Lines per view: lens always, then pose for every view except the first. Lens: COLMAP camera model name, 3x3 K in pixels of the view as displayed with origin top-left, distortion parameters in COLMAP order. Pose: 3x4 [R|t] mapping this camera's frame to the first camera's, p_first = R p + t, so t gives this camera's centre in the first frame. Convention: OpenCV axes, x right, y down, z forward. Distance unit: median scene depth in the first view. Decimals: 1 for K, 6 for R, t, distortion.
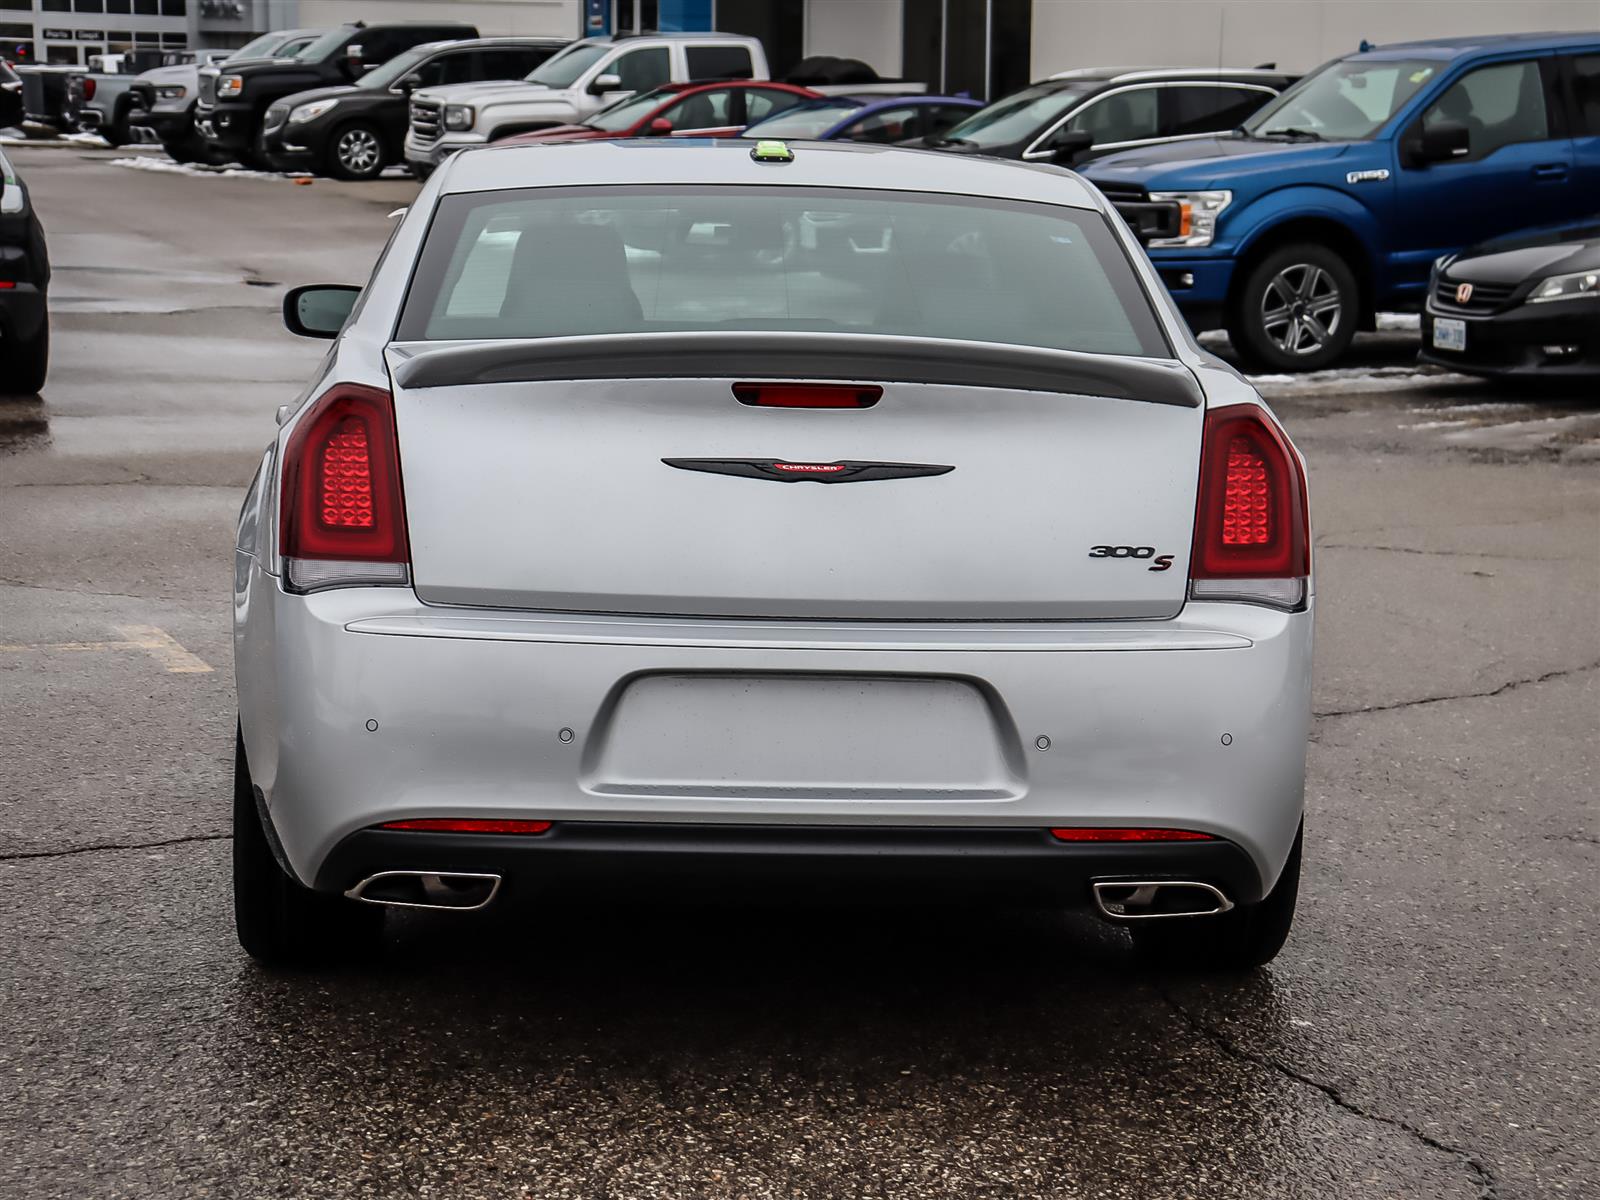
lens RADIAL K [[4479.4, 0, 800.0], [0, 4479.4, 600.0], [0, 0, 1]] dist [0.273359, 1.478852]
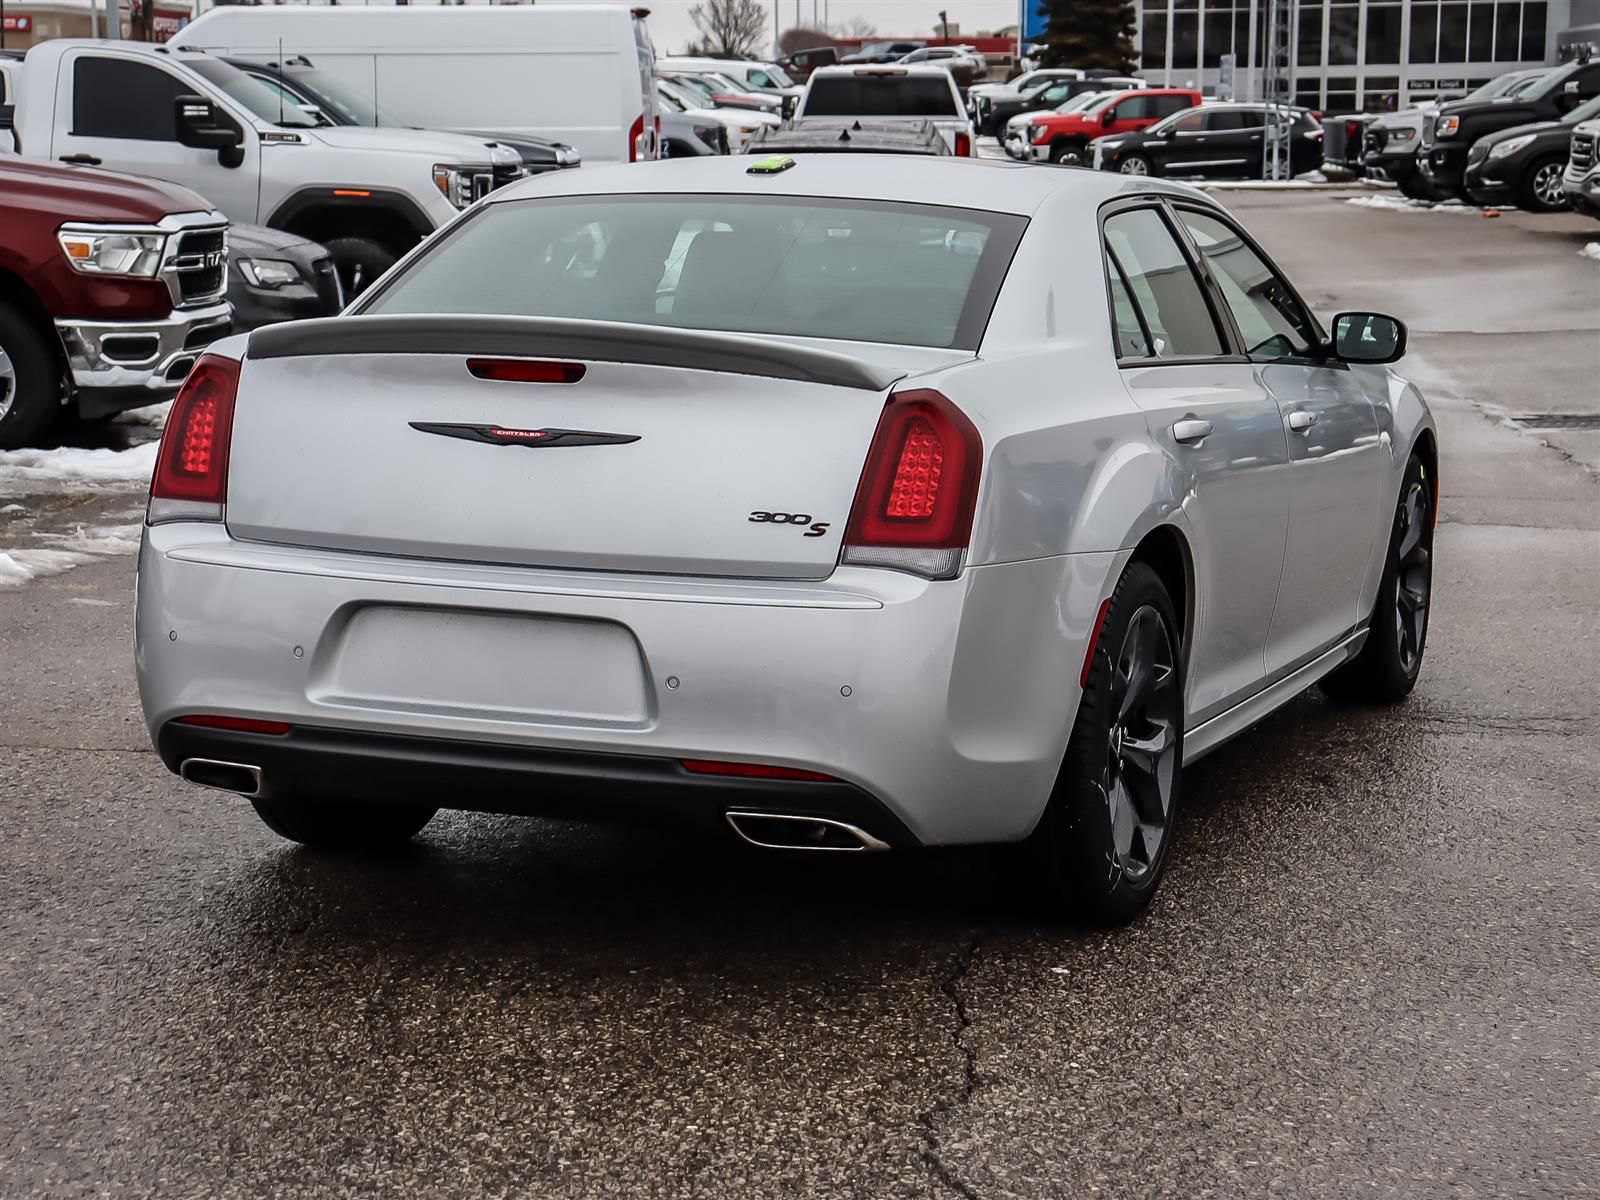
lens RADIAL K [[4479.4, 0, 800.0], [0, 4479.4, 600.0], [0, 0, 1]] dist [0.273359, 1.478852]
pose [[0.803381, 0.041860, -0.593992, 0.388172], [-0.051708, 0.998662, 0.000442, 0.004623], [0.593215, 0.030359, 0.804471, 0.060487]]
